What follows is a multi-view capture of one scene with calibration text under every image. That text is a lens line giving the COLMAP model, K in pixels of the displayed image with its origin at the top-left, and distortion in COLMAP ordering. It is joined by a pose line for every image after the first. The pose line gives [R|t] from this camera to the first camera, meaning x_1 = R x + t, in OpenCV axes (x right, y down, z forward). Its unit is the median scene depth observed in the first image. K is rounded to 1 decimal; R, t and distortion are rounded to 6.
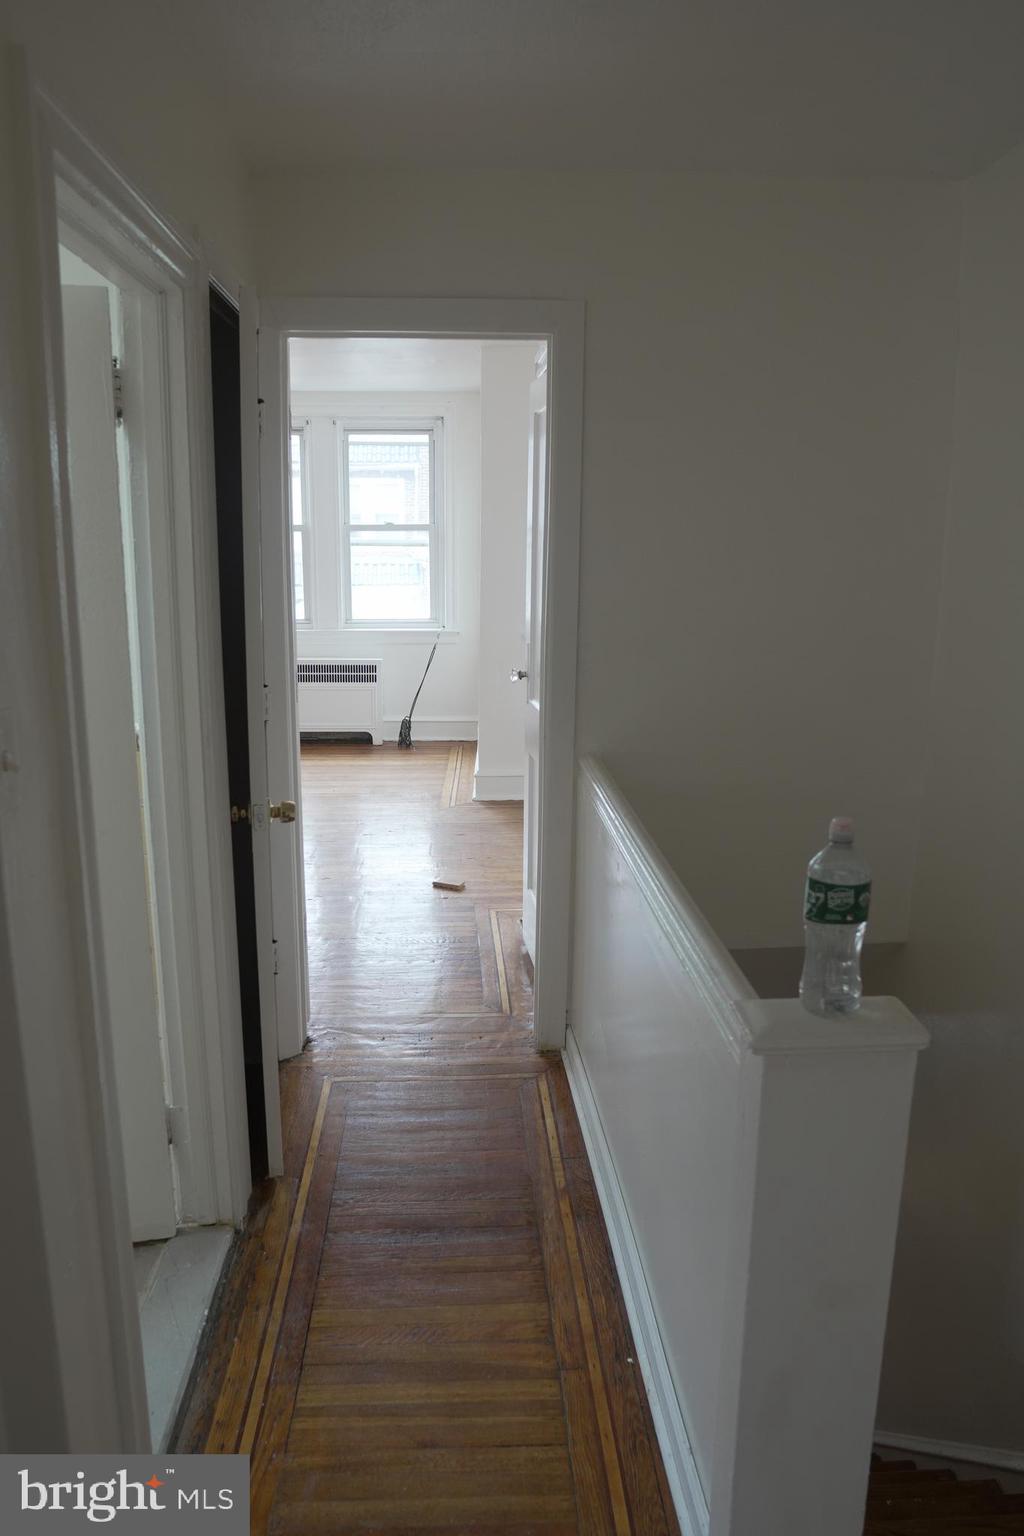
lens RADIAL K [[1052.5, 0, 445.1], [0, 1052.5, 773.8], [0, 0, 1]] dist [-0.000690, 0.000115]
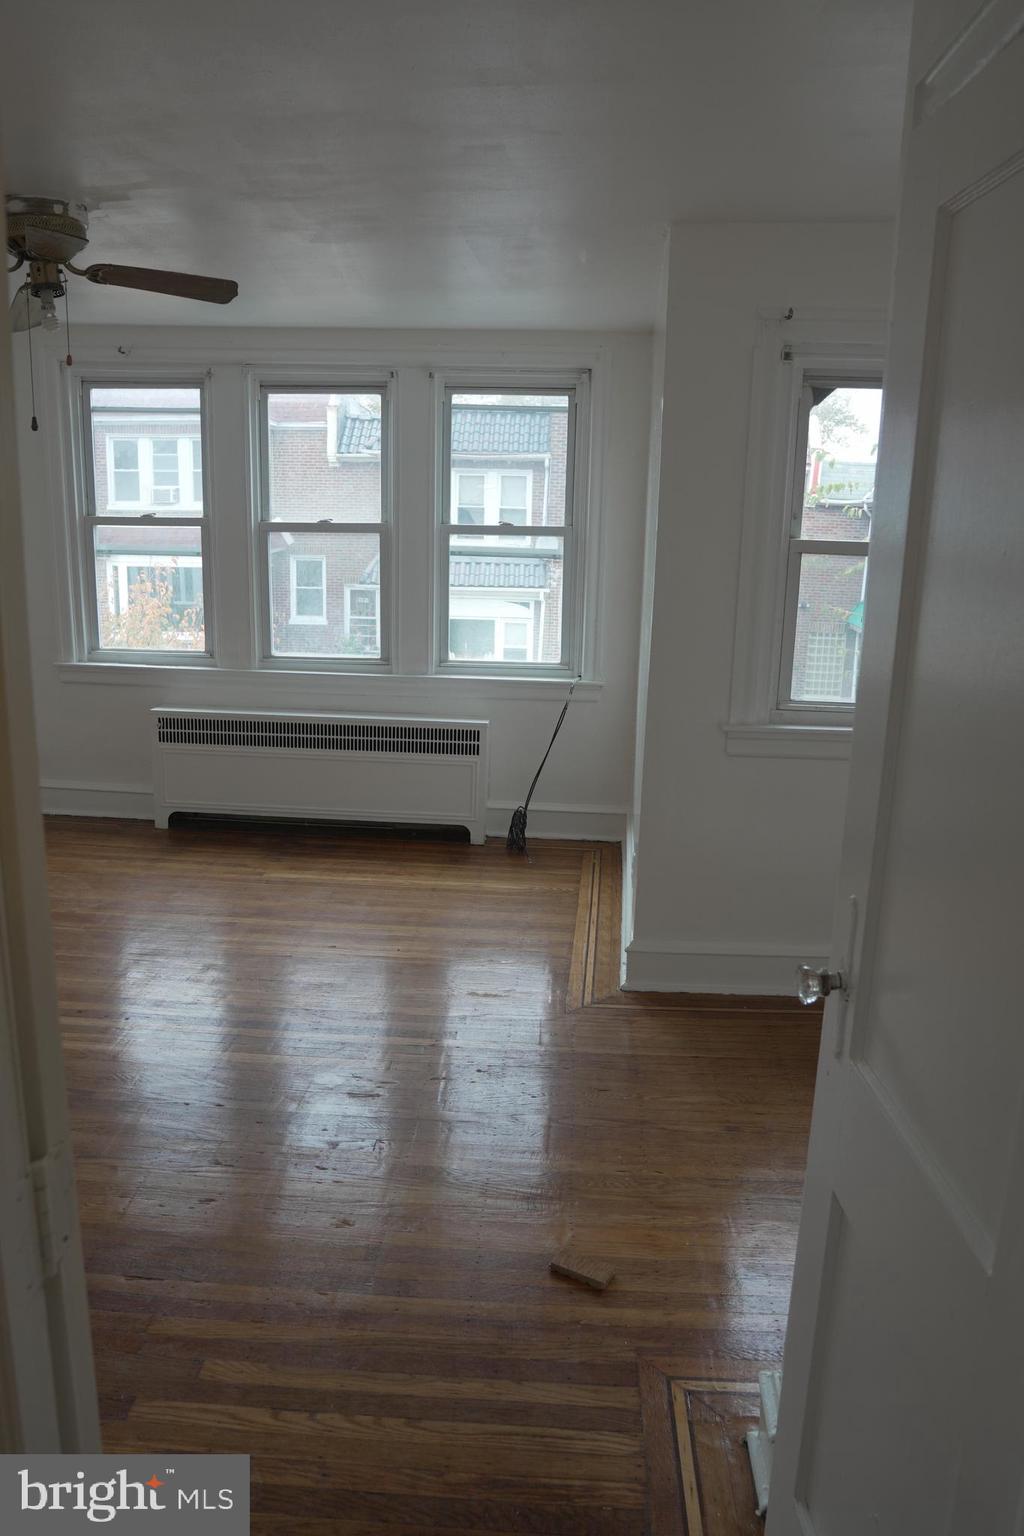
lens RADIAL K [[1052.5, 0, 514.0], [0, 1052.5, 766.9], [0, 0, 1]] dist [-0.000690, 0.000115]
pose [[0.998014, 0.036900, -0.051057, -0.006986], [-0.037233, 0.999291, -0.005579, -0.076163], [0.050815, 0.007469, 0.998680, 0.314934]]
